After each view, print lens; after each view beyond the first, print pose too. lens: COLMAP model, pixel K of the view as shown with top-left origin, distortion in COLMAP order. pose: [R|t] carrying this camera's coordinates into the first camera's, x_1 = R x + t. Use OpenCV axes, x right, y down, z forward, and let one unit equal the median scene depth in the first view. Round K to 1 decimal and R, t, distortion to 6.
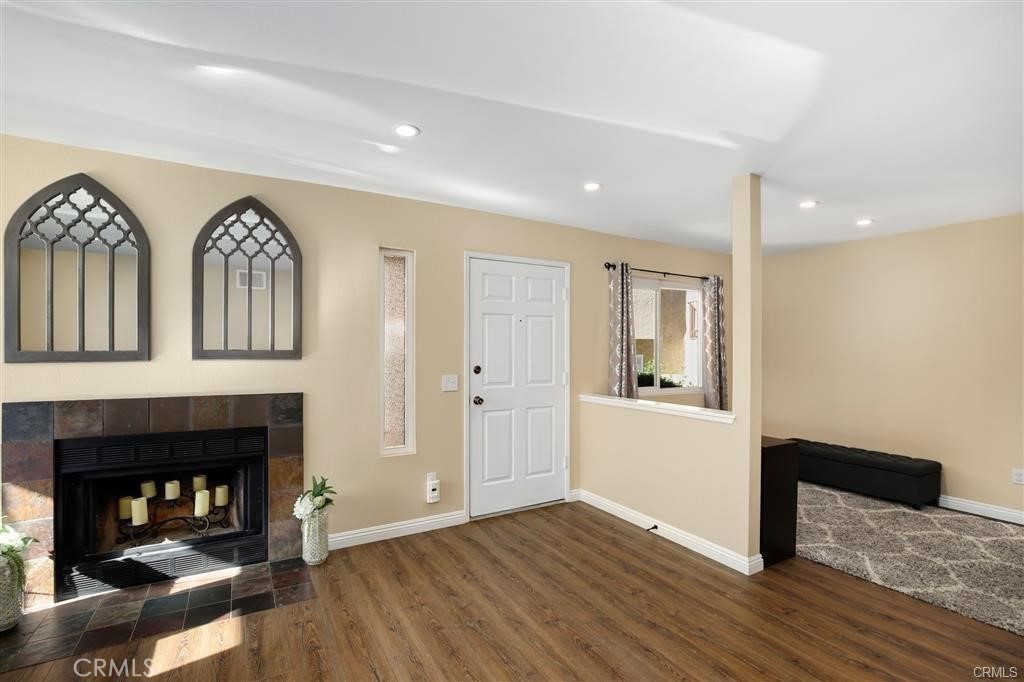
lens RADIAL K [[474.2, 0, 513.0], [0, 474.2, 346.8], [0, 0, 1]] dist [-0.032985, 0.004390]
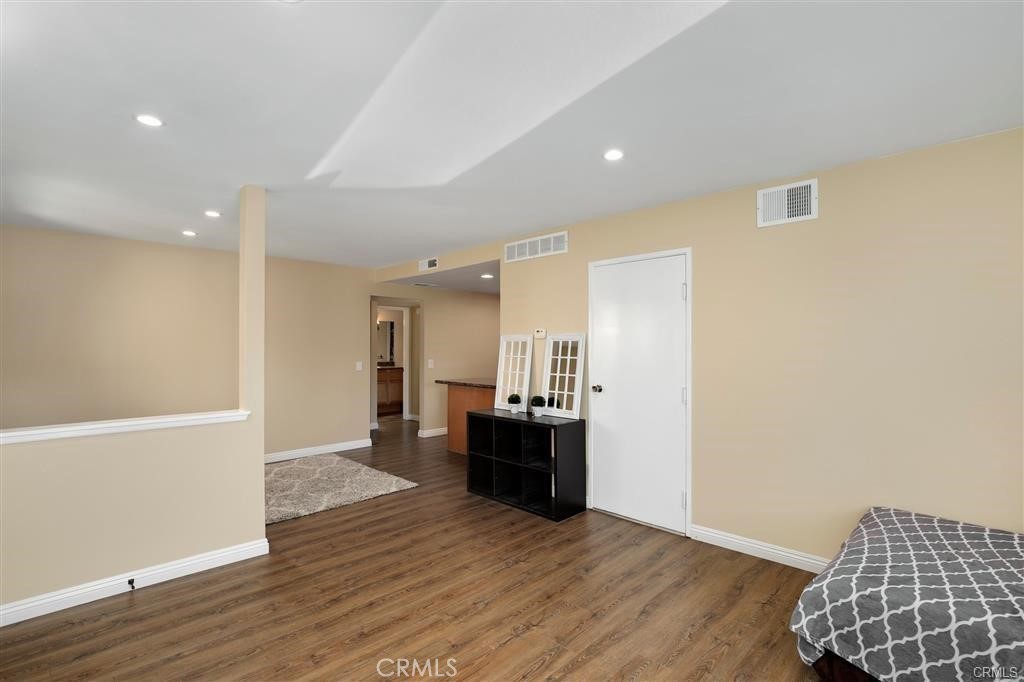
lens RADIAL K [[474.2, 0, 518.1], [0, 474.2, 344.0], [0, 0, 1]] dist [-0.032985, 0.004390]
pose [[-0.267878, 0.001051, 0.963452, -0.638024], [-0.002867, 0.999994, -0.001888, -0.002909], [-0.963449, -0.003268, -0.267874, 0.647472]]
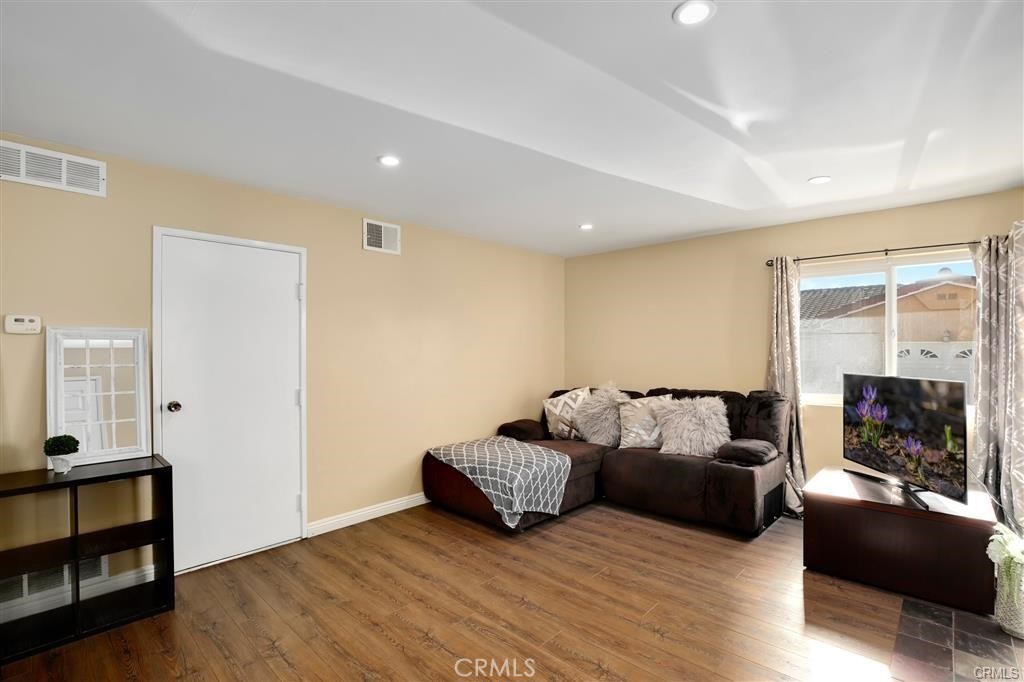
lens RADIAL K [[474.2, 0, 516.9], [0, 474.2, 347.5], [0, 0, 1]] dist [-0.032985, 0.004390]
pose [[-0.952496, -0.002589, -0.304539, 0.175078], [-0.002091, 0.999996, -0.001961, 0.001108], [0.304542, -0.001231, -0.952498, 1.160700]]
